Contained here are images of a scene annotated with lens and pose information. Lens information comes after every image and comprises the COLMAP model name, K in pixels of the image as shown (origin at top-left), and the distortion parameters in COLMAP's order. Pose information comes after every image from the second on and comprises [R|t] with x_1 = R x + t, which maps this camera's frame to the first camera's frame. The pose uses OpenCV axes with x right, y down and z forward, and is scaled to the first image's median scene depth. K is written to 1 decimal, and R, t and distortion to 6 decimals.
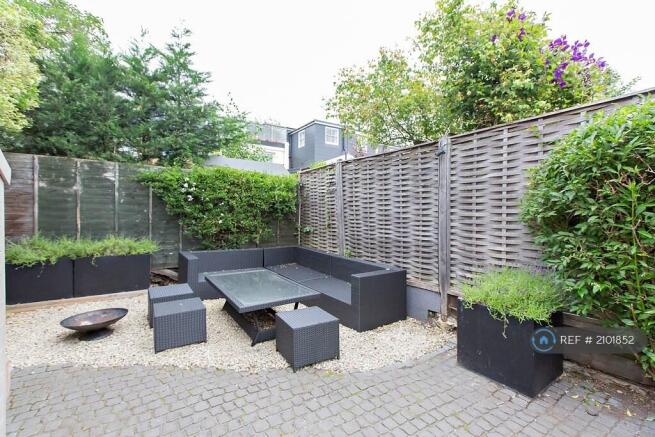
lens RADIAL K [[299.0, 0, 327.7], [0, 299.0, 212.9], [0, 0, 1]] dist [0.004566, 0.000283]
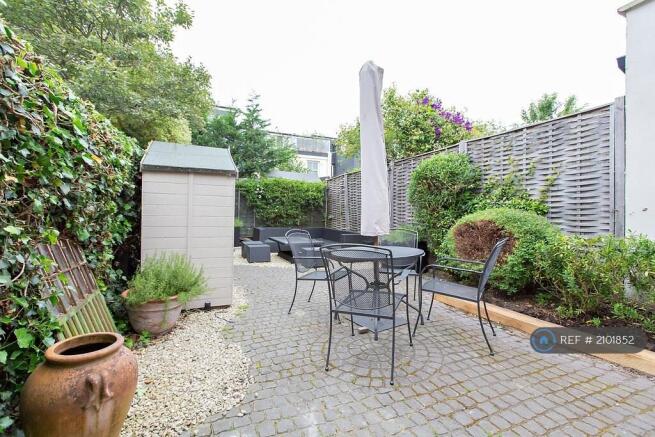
lens RADIAL K [[299.0, 0, 330.0], [0, 299.0, 217.5], [0, 0, 1]] dist [0.004566, 0.000283]
pose [[0.986440, 0.001707, -0.164111, 0.220517], [-0.000728, 0.999982, 0.006025, 0.058654], [0.164118, -0.005824, 0.986424, -0.628695]]
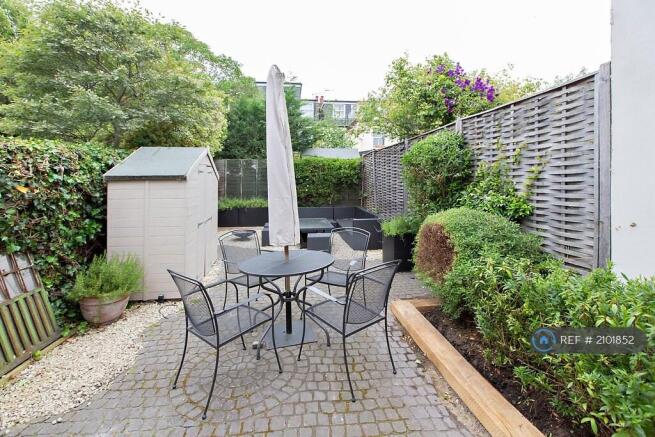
lens RADIAL K [[311.9, 0, 331.6], [0, 311.9, 177.0], [0, 0, 1]] dist [0.004432, 0.000561]
pose [[0.887644, -0.020255, -0.460084, 0.584639], [0.018275, 0.999795, -0.008756, -0.027214], [0.460167, -0.000636, 0.887832, -0.508958]]
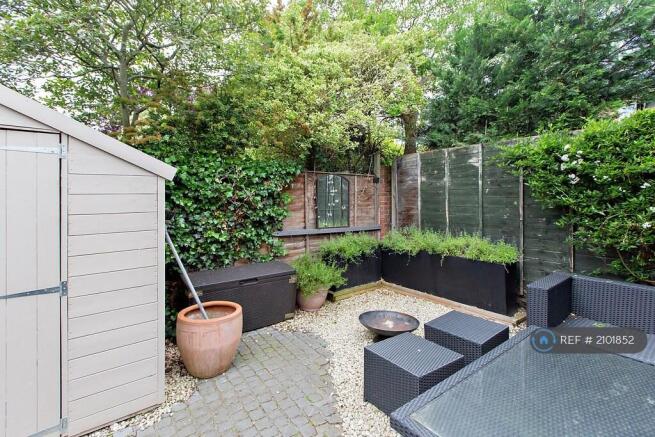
lens RADIAL K [[299.0, 0, 308.4], [0, 299.0, 202.7], [0, 0, 1]] dist [0.004566, 0.000283]
pose [[0.032393, -0.011607, -0.999408, 0.081324], [-0.002436, 0.999929, -0.011692, 0.002002], [0.999472, 0.002813, 0.032363, 0.467896]]
